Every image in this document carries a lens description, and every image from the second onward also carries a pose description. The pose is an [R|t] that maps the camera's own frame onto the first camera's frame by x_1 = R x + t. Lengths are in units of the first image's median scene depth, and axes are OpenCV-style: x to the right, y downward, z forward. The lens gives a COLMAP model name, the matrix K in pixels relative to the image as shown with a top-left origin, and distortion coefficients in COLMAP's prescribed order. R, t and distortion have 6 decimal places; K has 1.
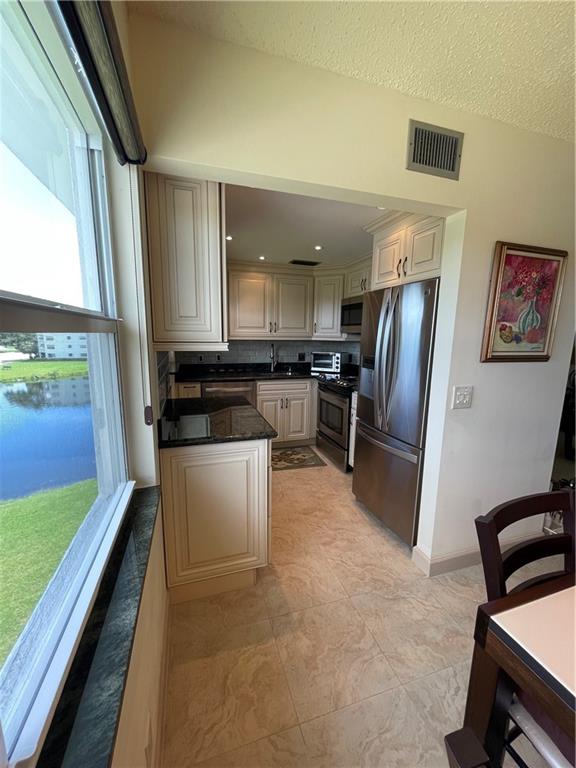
lens RADIAL K [[310.0, 0, 289.4], [0, 310.0, 387.6], [0, 0, 1]] dist [-0.004517, -0.000549]
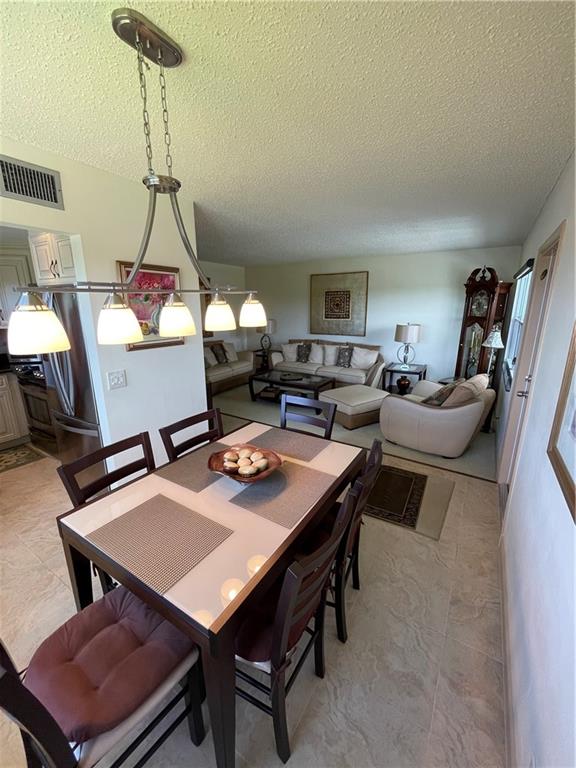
lens RADIAL K [[310.0, 0, 287.5], [0, 310.0, 387.8], [0, 0, 1]] dist [-0.004517, -0.000549]
pose [[0.766534, -0.178205, 0.616983, 0.294145], [0.119903, 0.983548, 0.135115, -0.024550], [-0.630911, -0.029592, 0.775291, -0.473131]]
